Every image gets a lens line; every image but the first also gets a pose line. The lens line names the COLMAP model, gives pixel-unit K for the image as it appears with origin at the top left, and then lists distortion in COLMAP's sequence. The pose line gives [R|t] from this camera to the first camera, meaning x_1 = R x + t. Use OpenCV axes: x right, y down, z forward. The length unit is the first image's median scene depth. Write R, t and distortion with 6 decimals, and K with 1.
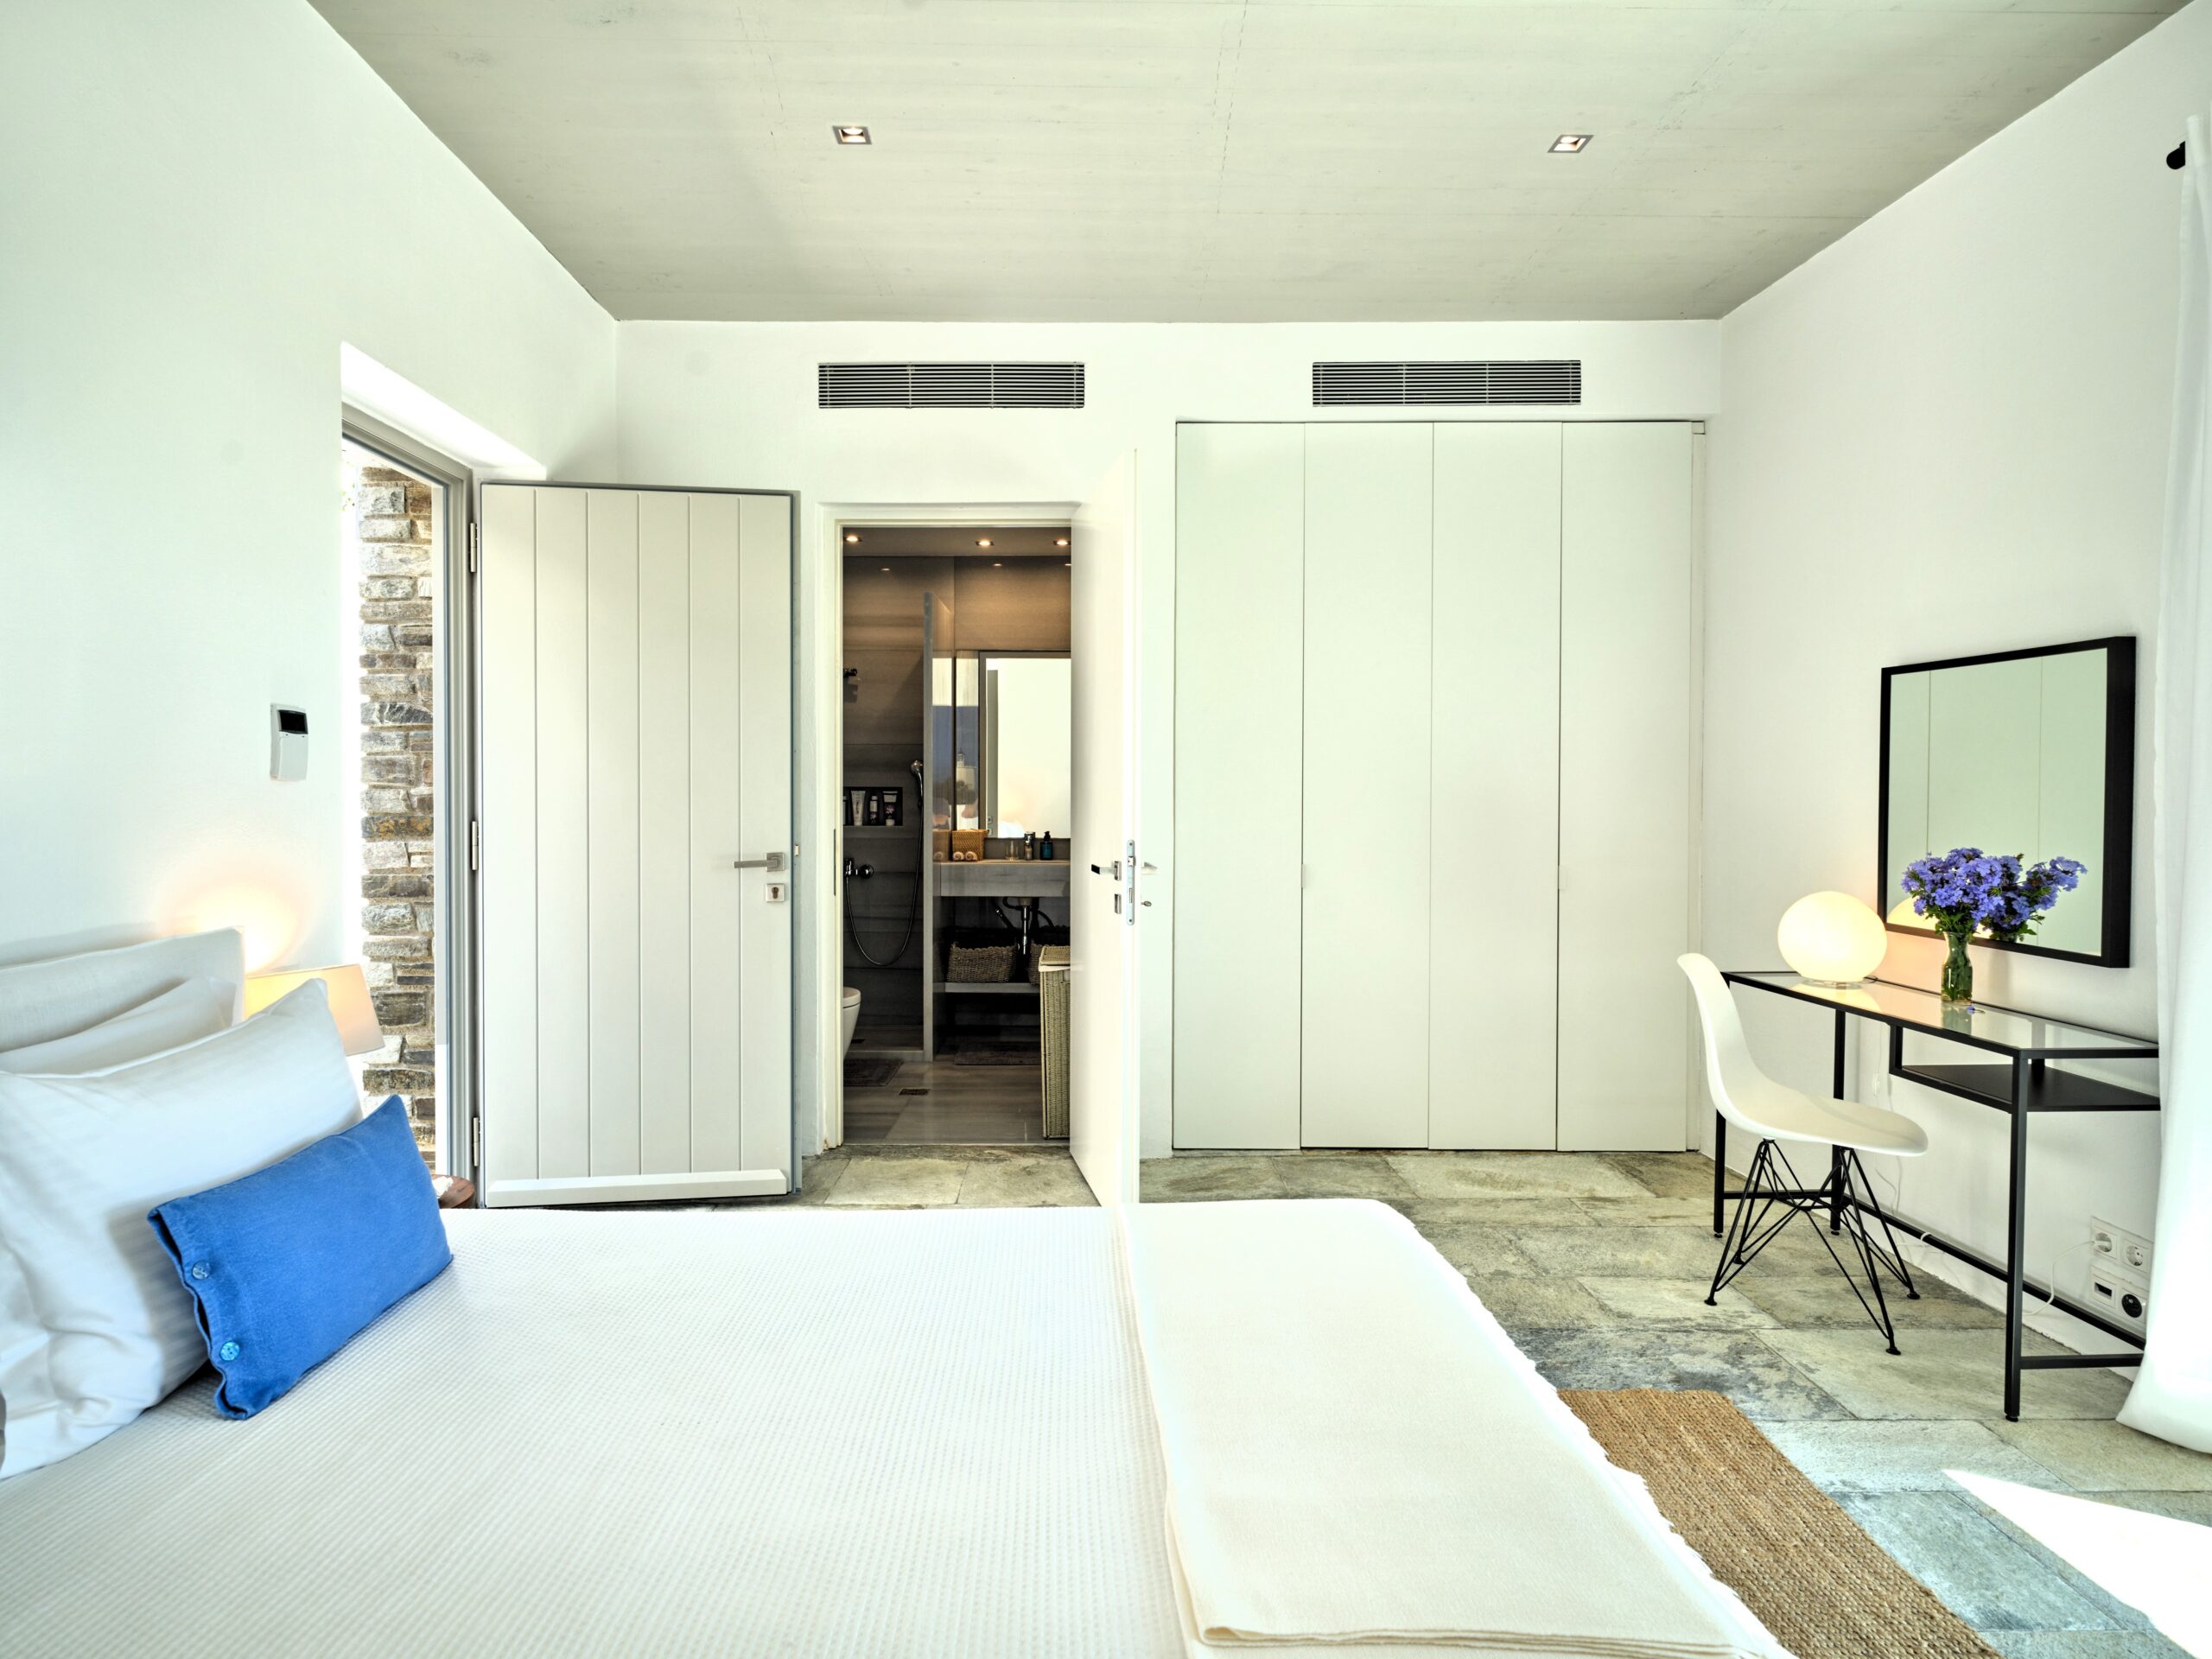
lens RADIAL K [[1244.8, 0, 1104.8], [0, 1244.8, 800.8], [0, 0, 1]] dist [0.000295, -0.001370]
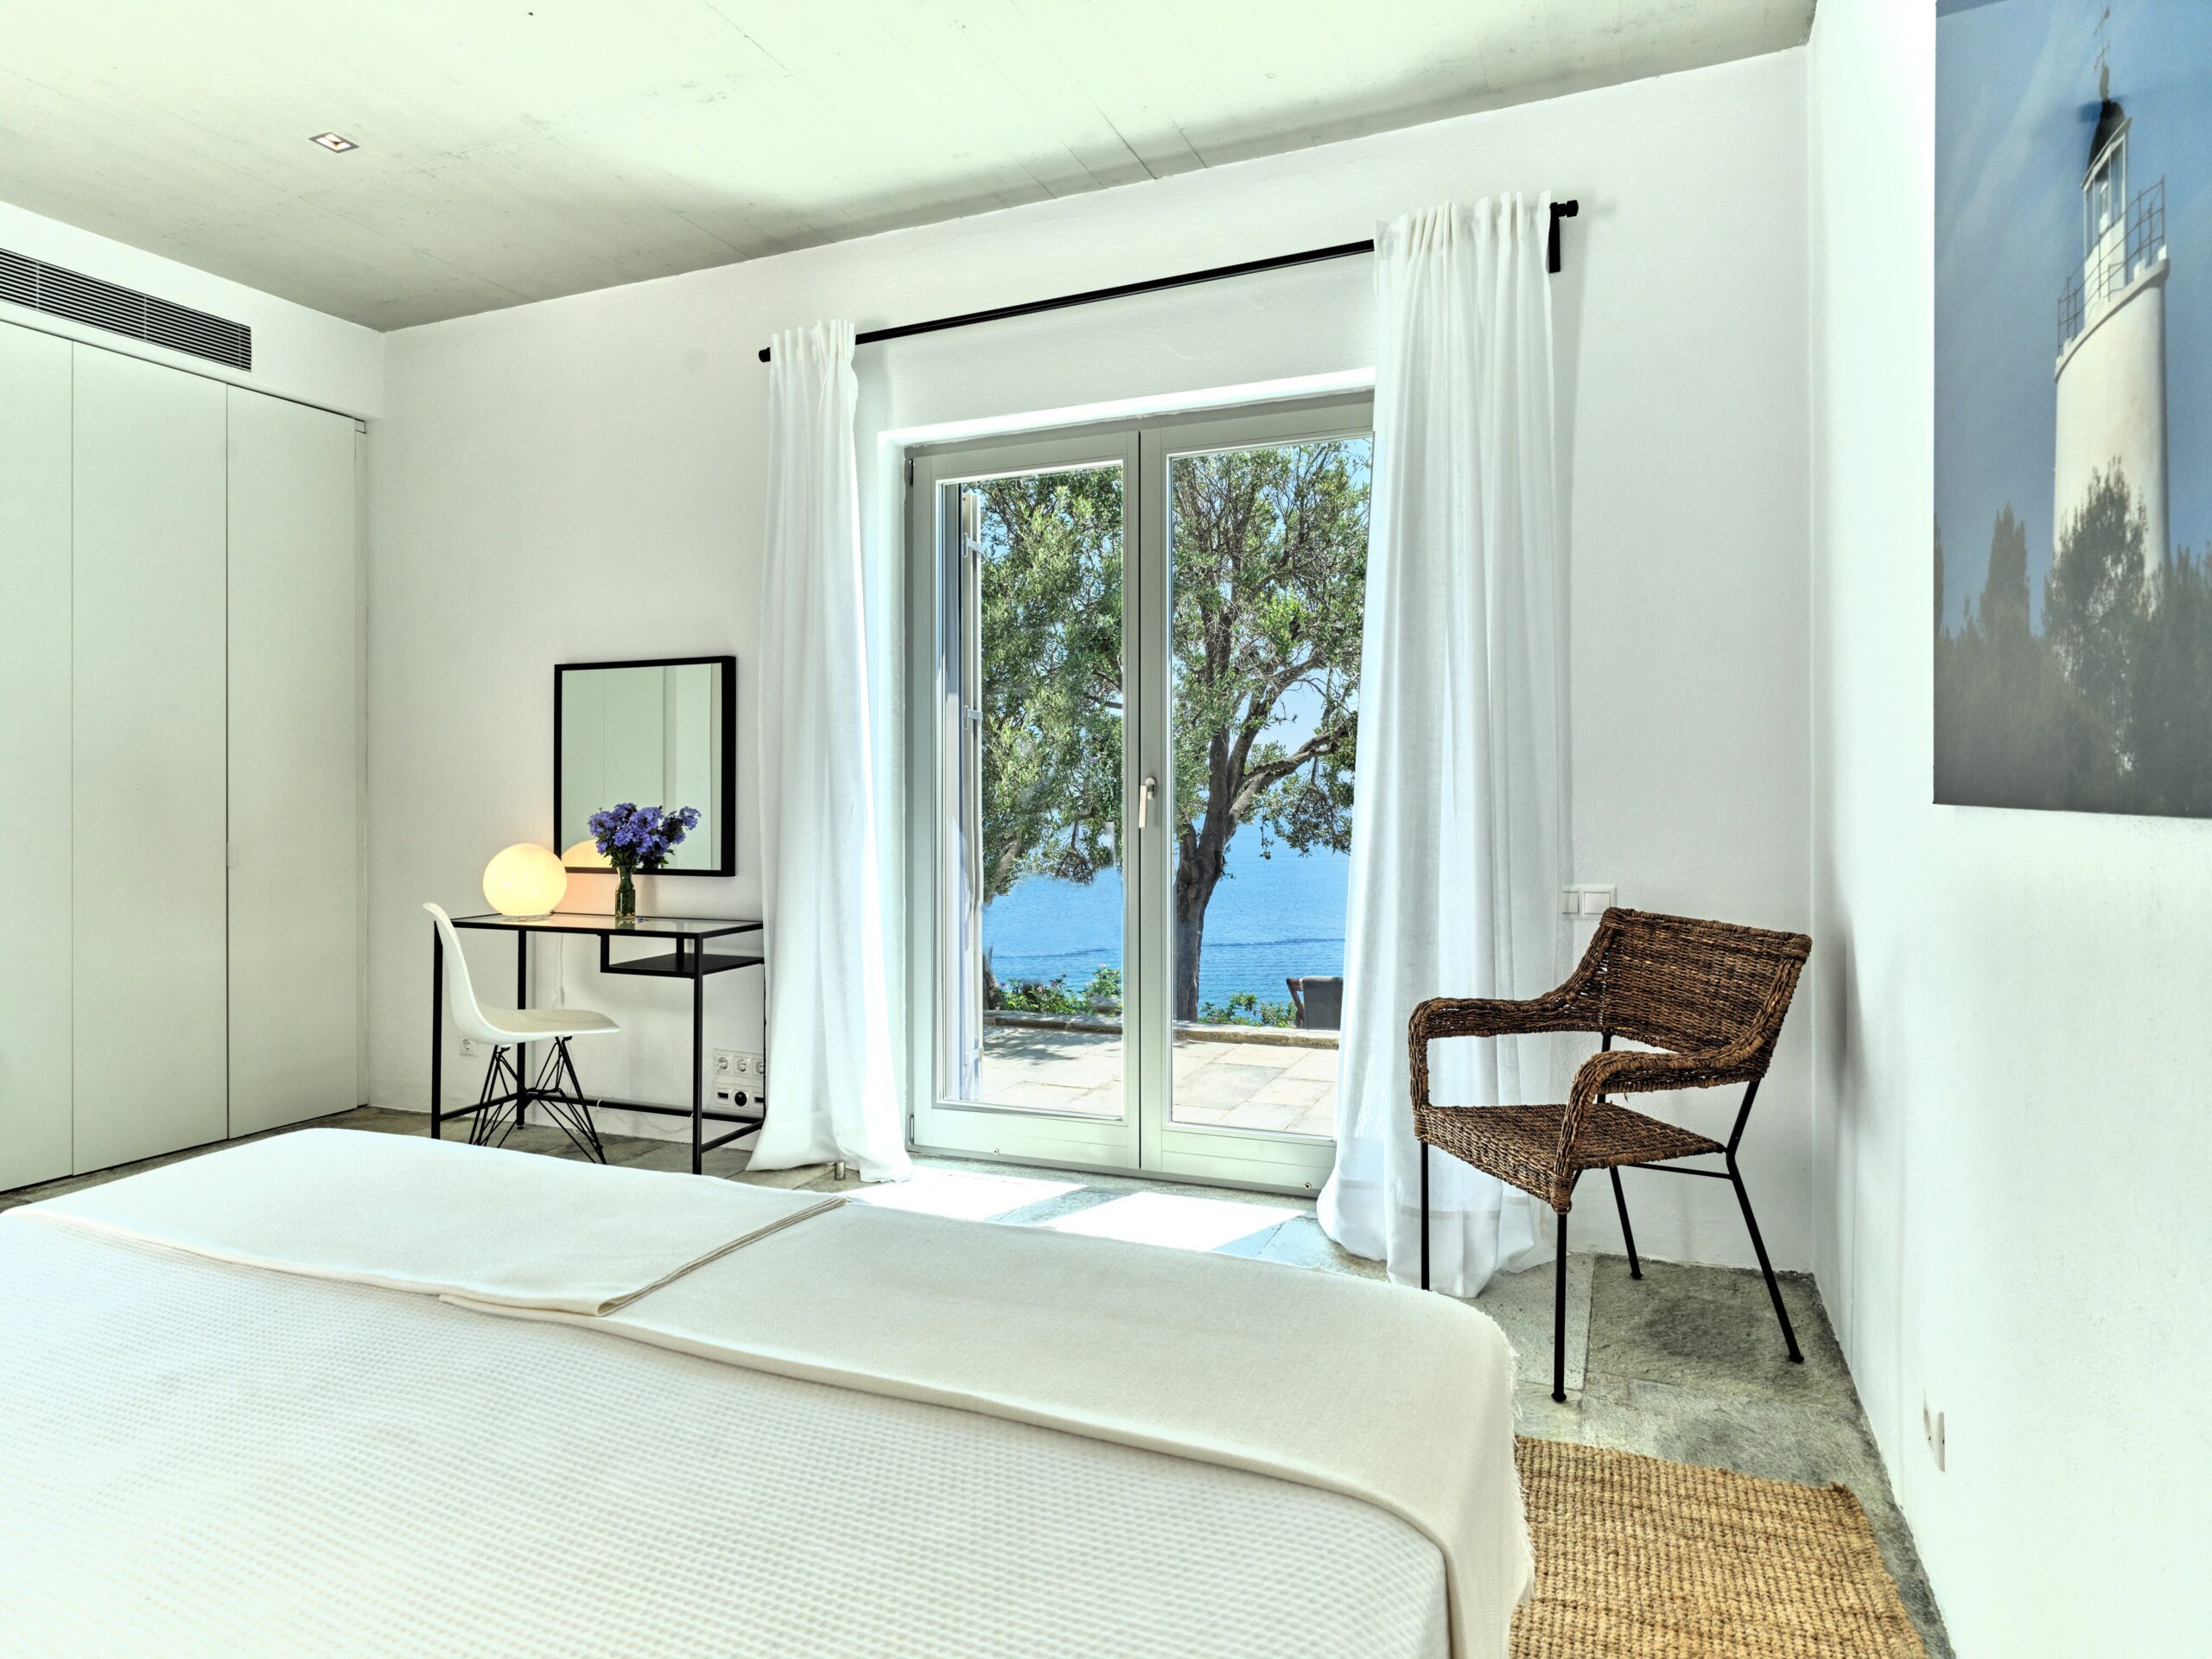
lens RADIAL K [[1244.8, 0, 1104.8], [0, 1244.8, 800.8], [0, 0, 1]] dist [0.000295, -0.001370]
pose [[0.409981, -0.009200, 0.912048, -0.335829], [0.016407, 0.999862, 0.002711, 0.041971], [-0.911946, 0.013852, 0.410075, -0.026769]]
